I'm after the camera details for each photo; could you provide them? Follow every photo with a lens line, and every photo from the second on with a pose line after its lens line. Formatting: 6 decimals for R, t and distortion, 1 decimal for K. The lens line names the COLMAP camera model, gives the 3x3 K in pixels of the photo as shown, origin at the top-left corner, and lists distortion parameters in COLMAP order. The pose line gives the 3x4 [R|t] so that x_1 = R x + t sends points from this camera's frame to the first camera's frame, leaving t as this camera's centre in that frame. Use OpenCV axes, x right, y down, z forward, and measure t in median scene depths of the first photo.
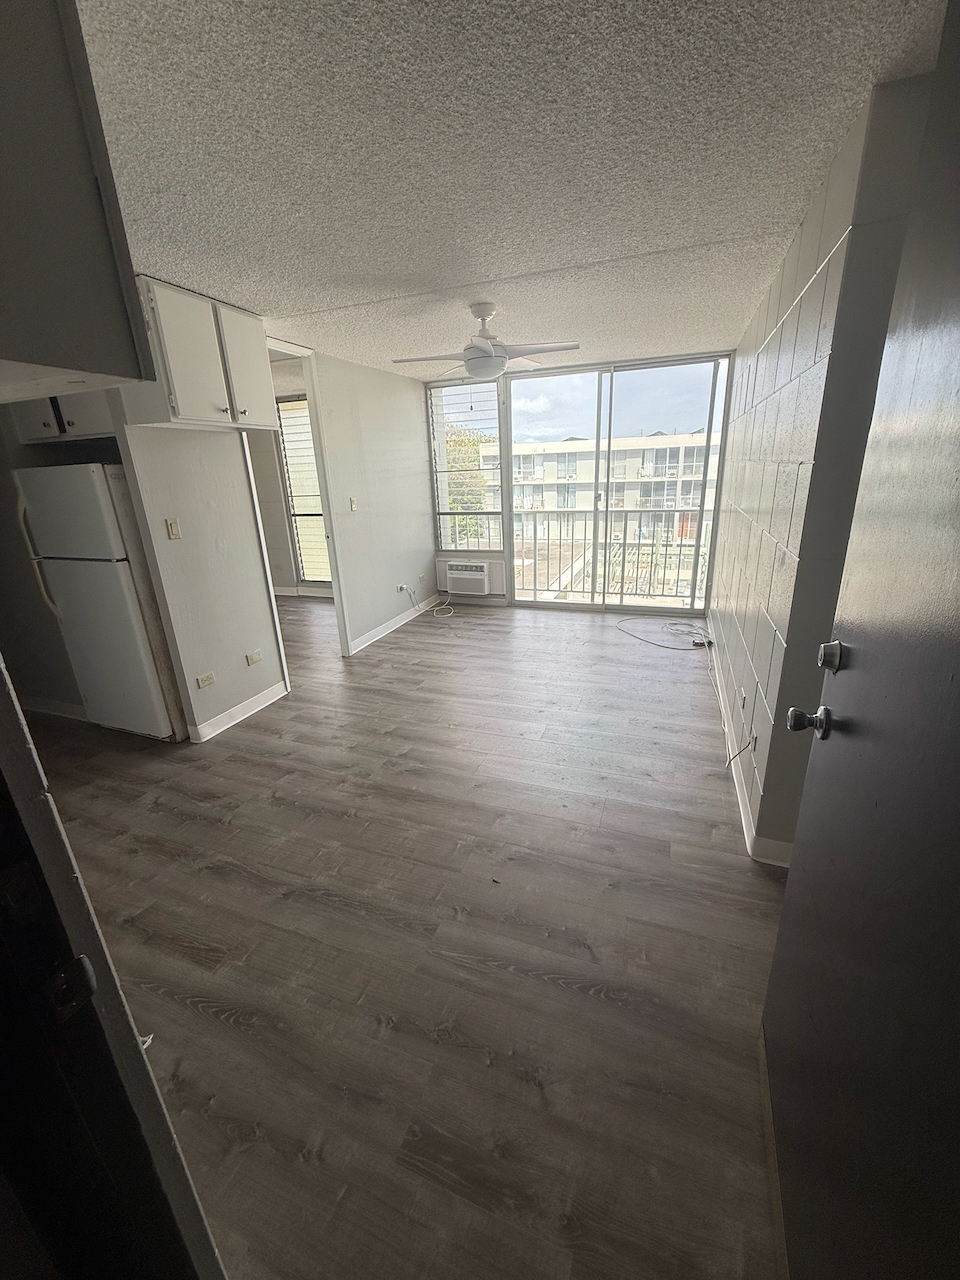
lens RADIAL K [[506.3, 0, 480.0], [0, 506.3, 640.0], [0, 0, 1]] dist [0.001240, -0.000048]
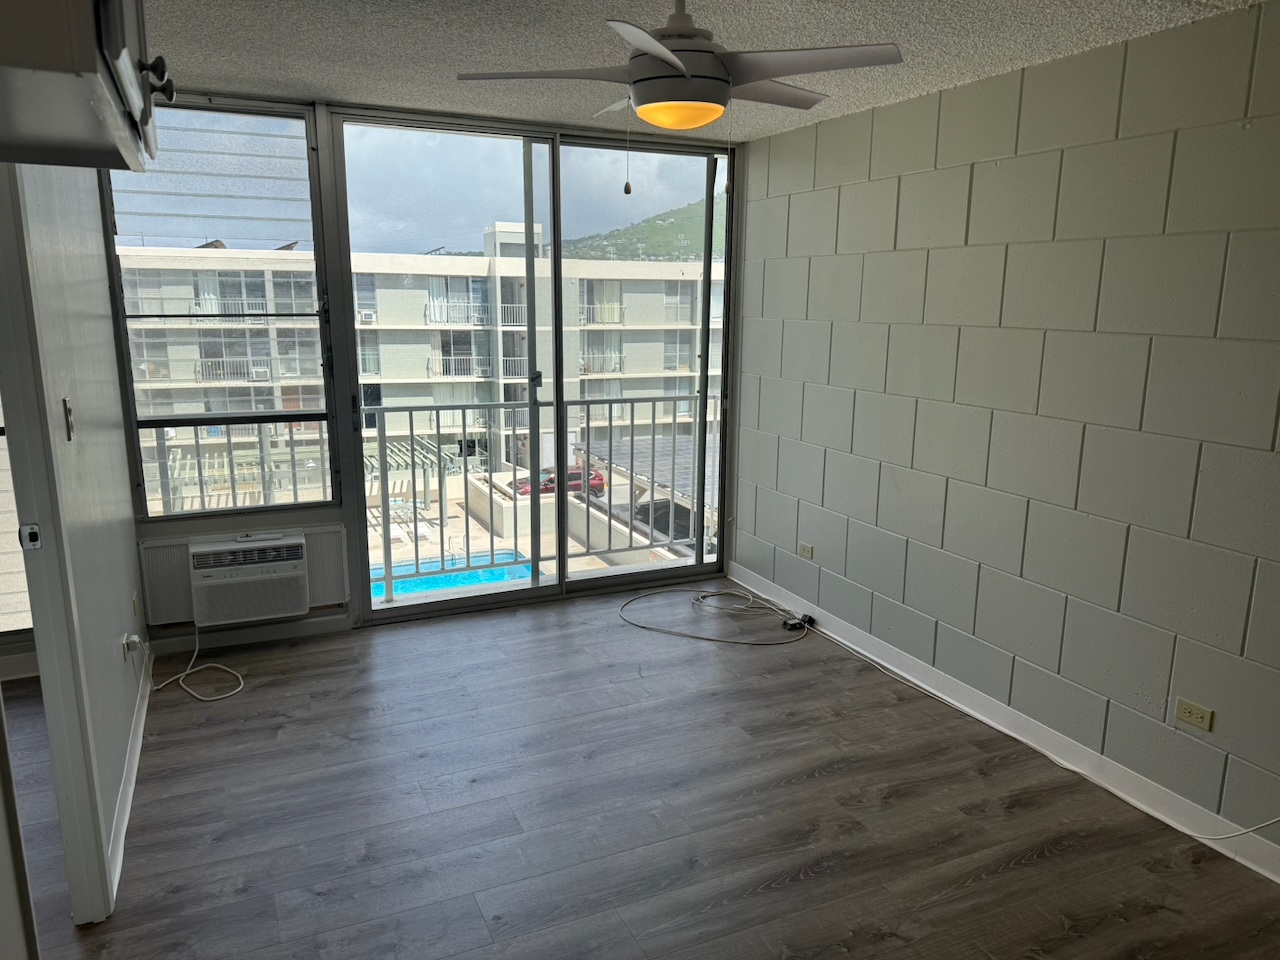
lens RADIAL K [[907.4, 0, 640.0], [0, 907.4, 480.0], [0, 0, 1]] dist [0.000624, -0.000848]
pose [[0.687010, -0.101291, 0.719554, -0.328164], [0.199076, 0.978587, -0.052318, -0.106164], [-0.698847, 0.179189, 0.692463, 0.301141]]
